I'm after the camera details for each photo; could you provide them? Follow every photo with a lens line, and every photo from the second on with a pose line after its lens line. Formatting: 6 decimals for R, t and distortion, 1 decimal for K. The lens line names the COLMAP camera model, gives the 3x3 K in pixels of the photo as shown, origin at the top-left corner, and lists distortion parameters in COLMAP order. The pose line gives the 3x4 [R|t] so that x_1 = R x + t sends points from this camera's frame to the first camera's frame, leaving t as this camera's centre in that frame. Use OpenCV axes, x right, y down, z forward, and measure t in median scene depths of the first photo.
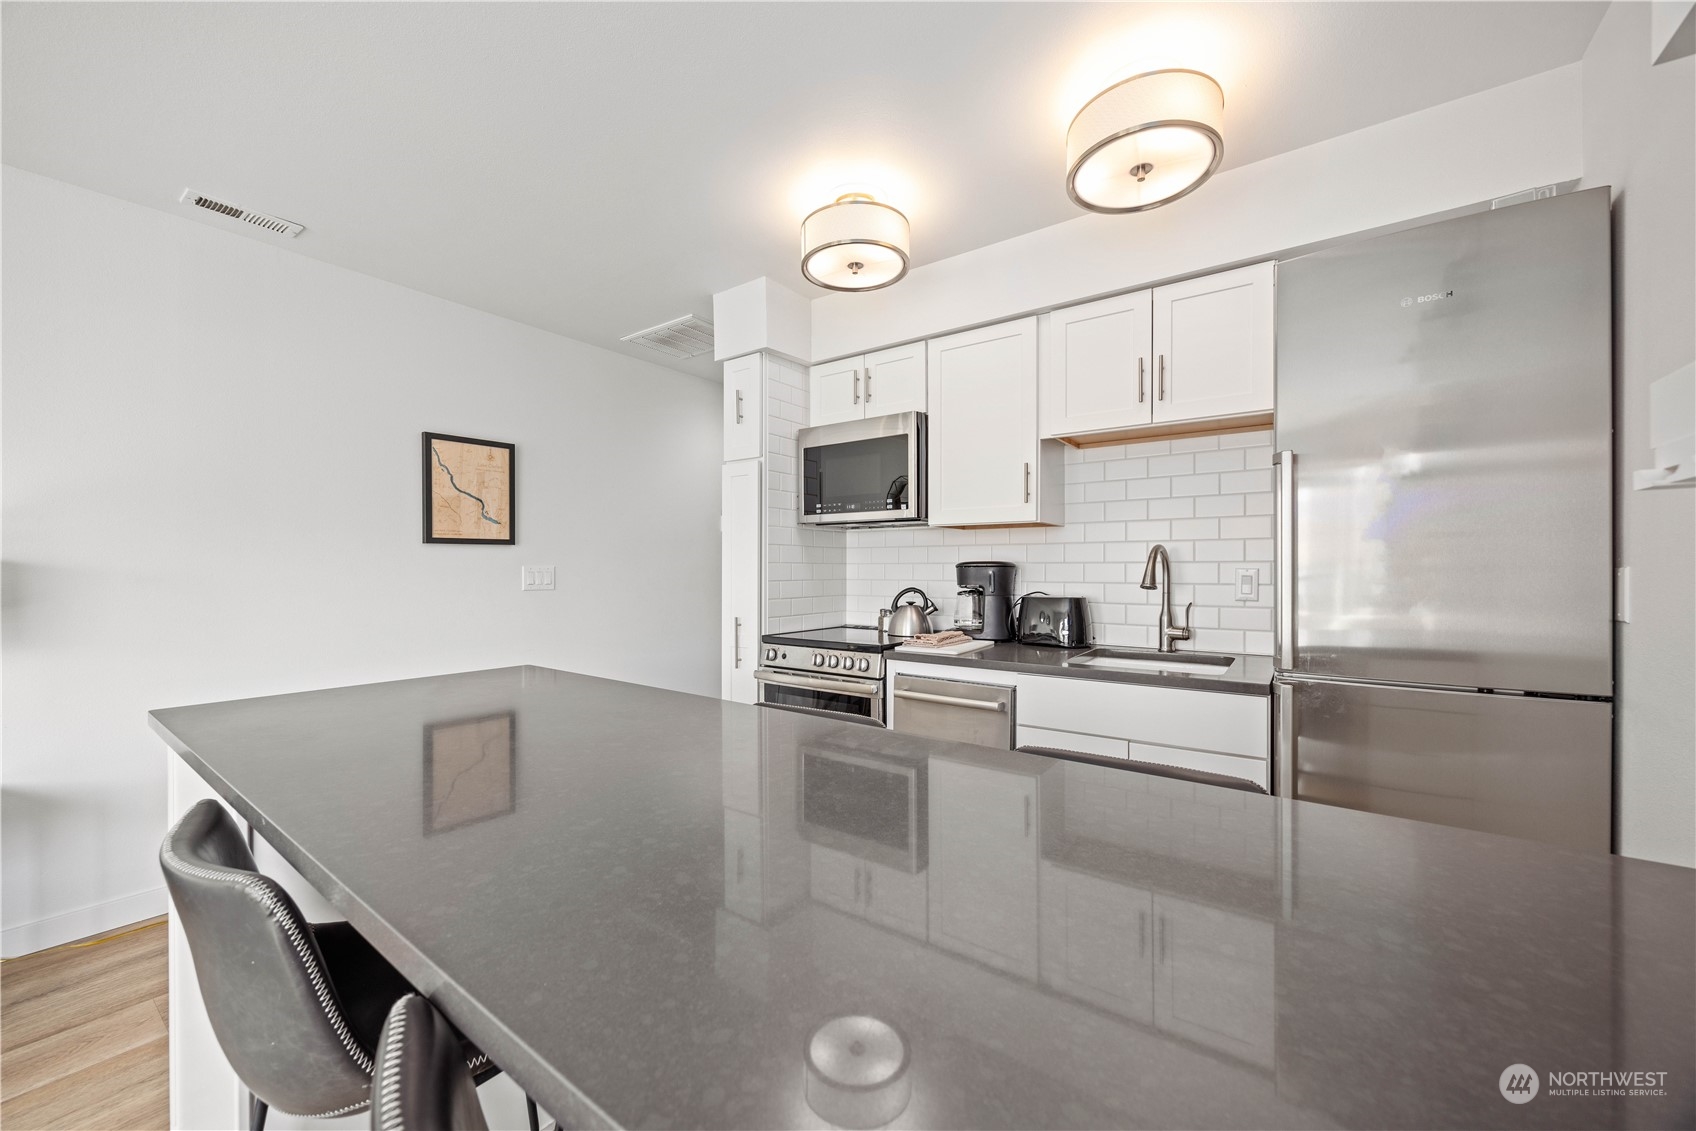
lens RADIAL K [[654.7, 0, 844.6], [0, 654.7, 566.9], [0, 0, 1]] dist [-0.000583, -0.000189]
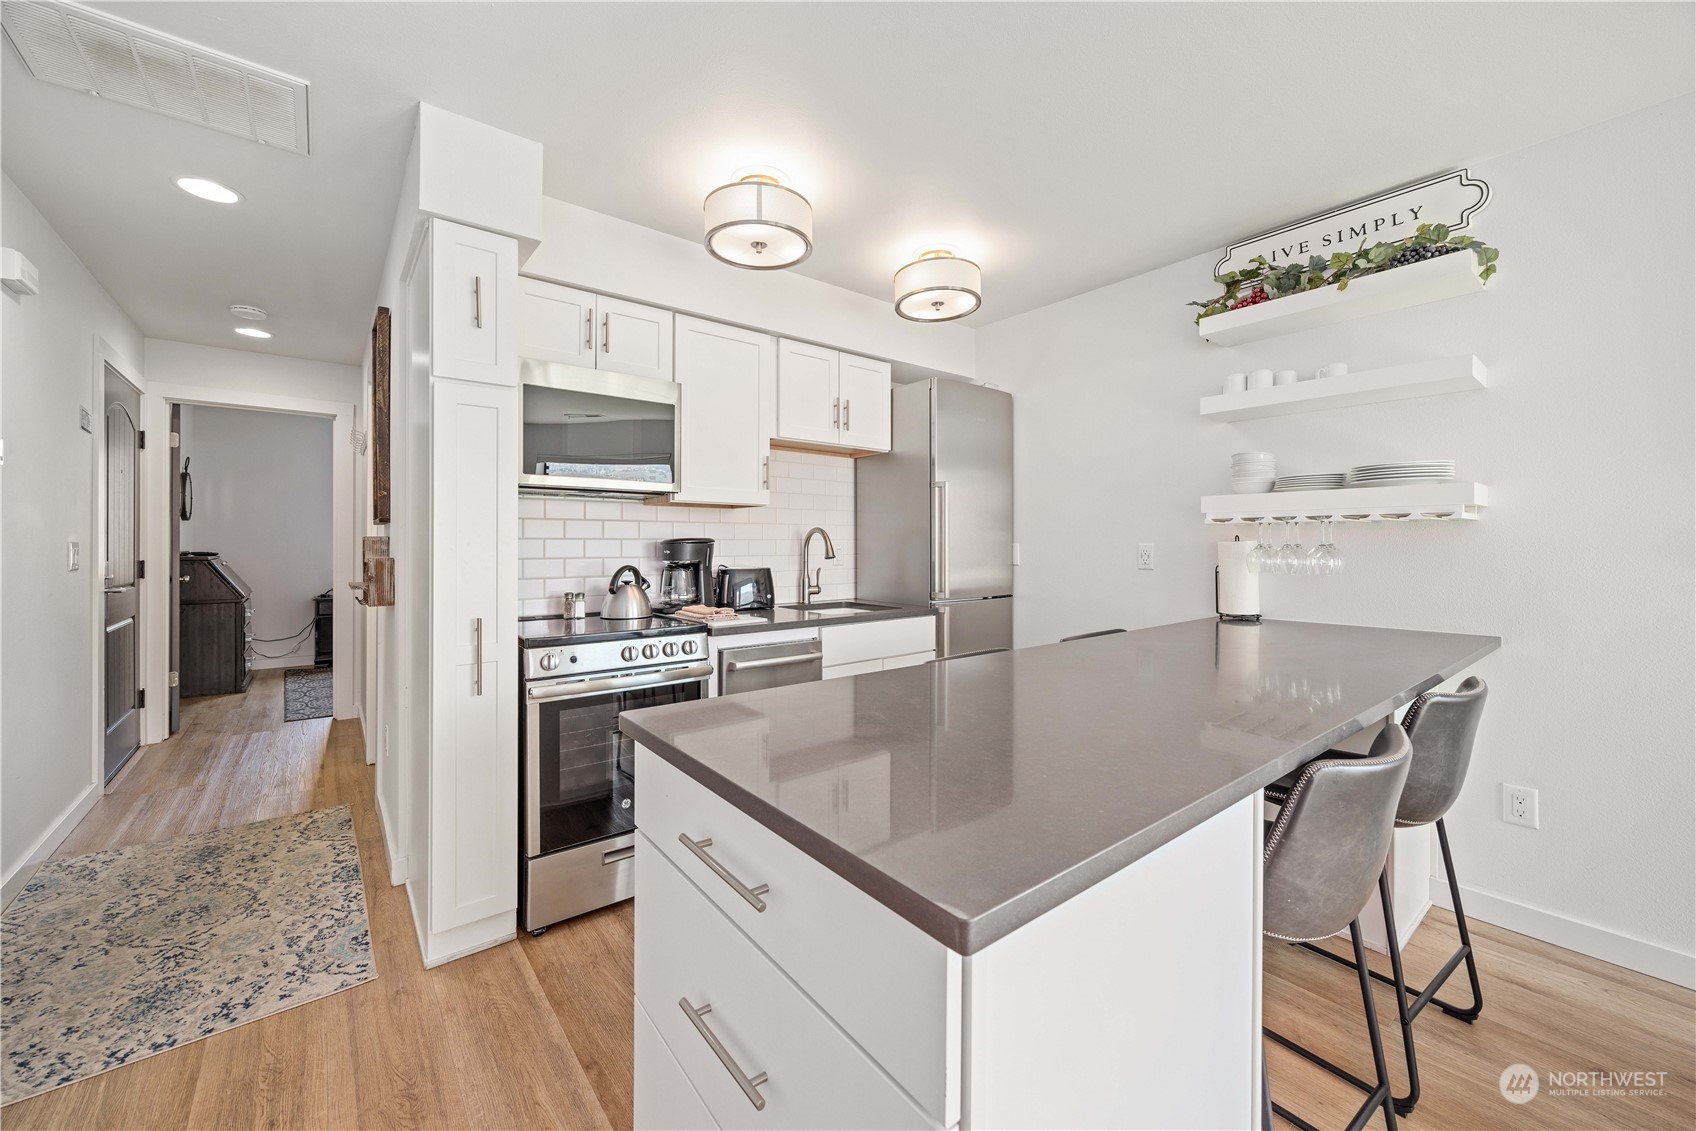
lens RADIAL K [[653.4, 0, 840.2], [0, 653.4, 541.7], [0, 0, 1]] dist [-0.002198, 0.000118]
pose [[0.270498, 0.003323, 0.962715, -0.757719], [-0.001173, 0.999994, -0.003122, 0.000699], [-0.962720, -0.000285, 0.270500, 0.498111]]
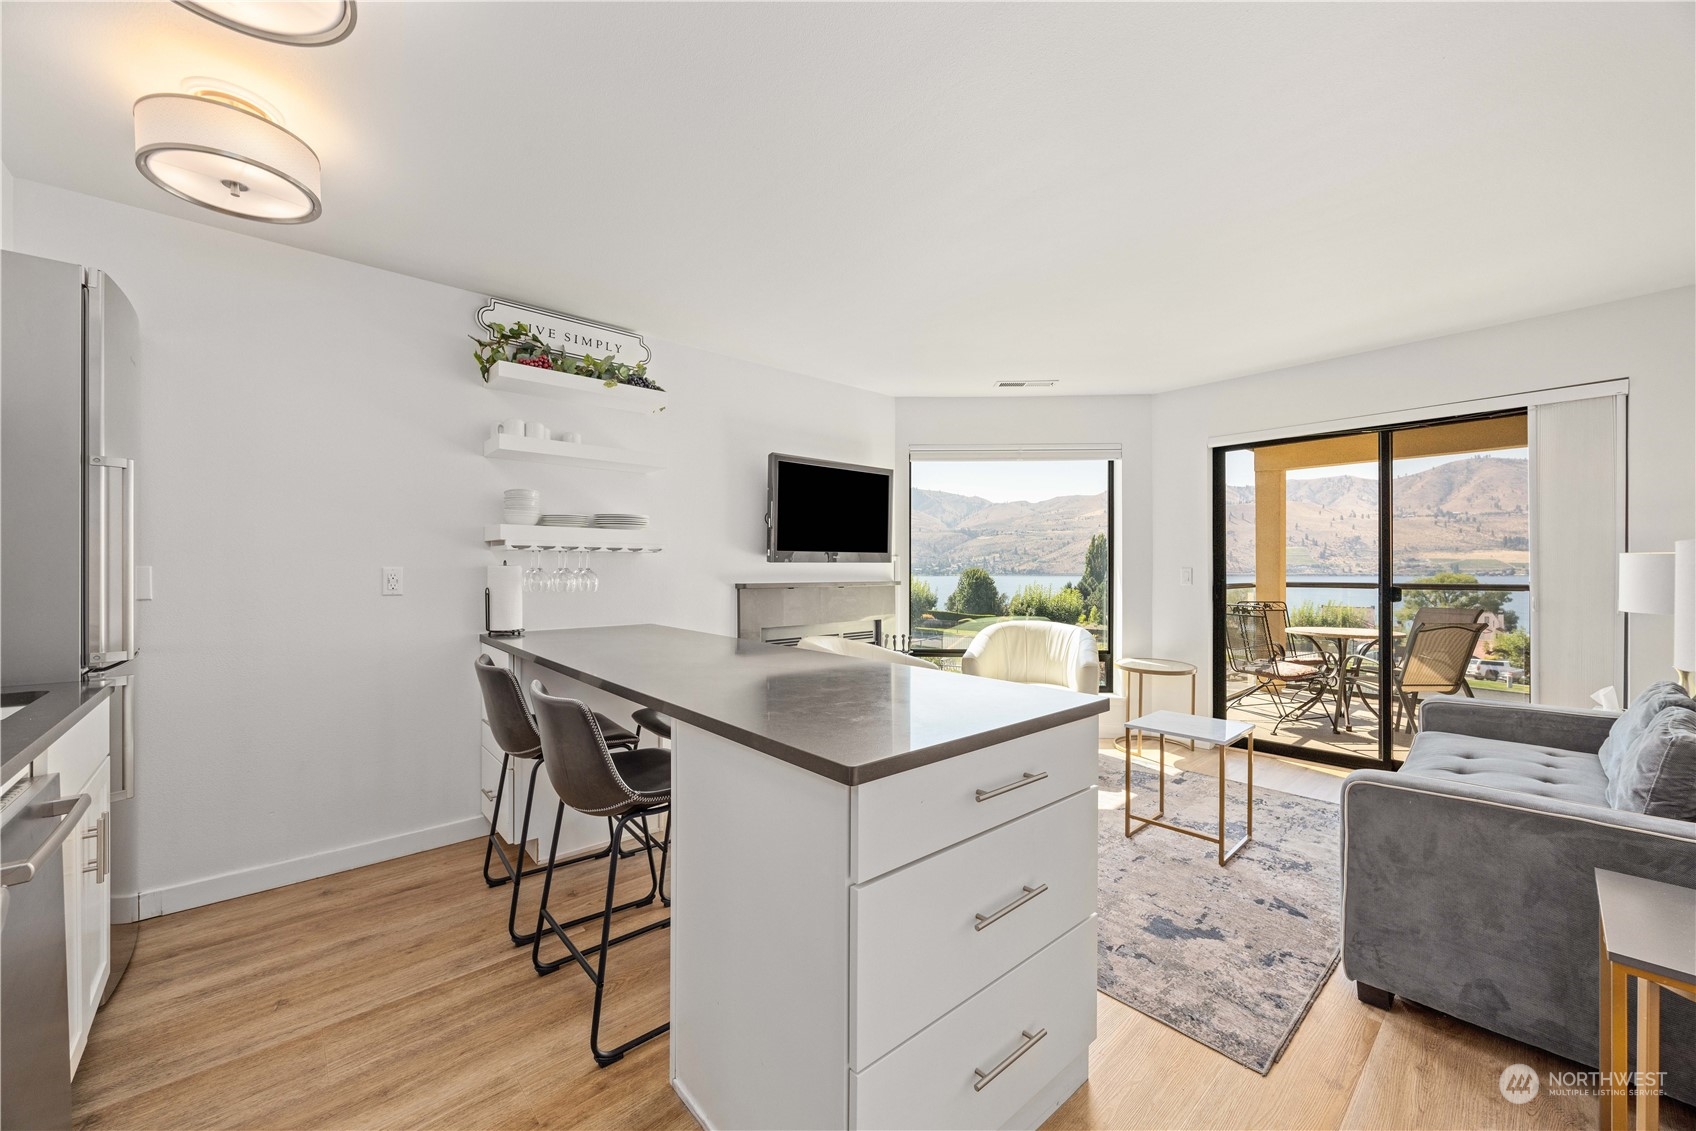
lens RADIAL K [[644.0, 0, 838.0], [0, 644.0, 569.6], [0, 0, 1]] dist [-0.002093, -0.000177]
pose [[-0.975397, -0.000859, 0.220456, -0.446707], [-0.000874, 1.000000, 0.000031, 0.002501], [-0.220456, -0.000163, -0.975397, 1.126395]]
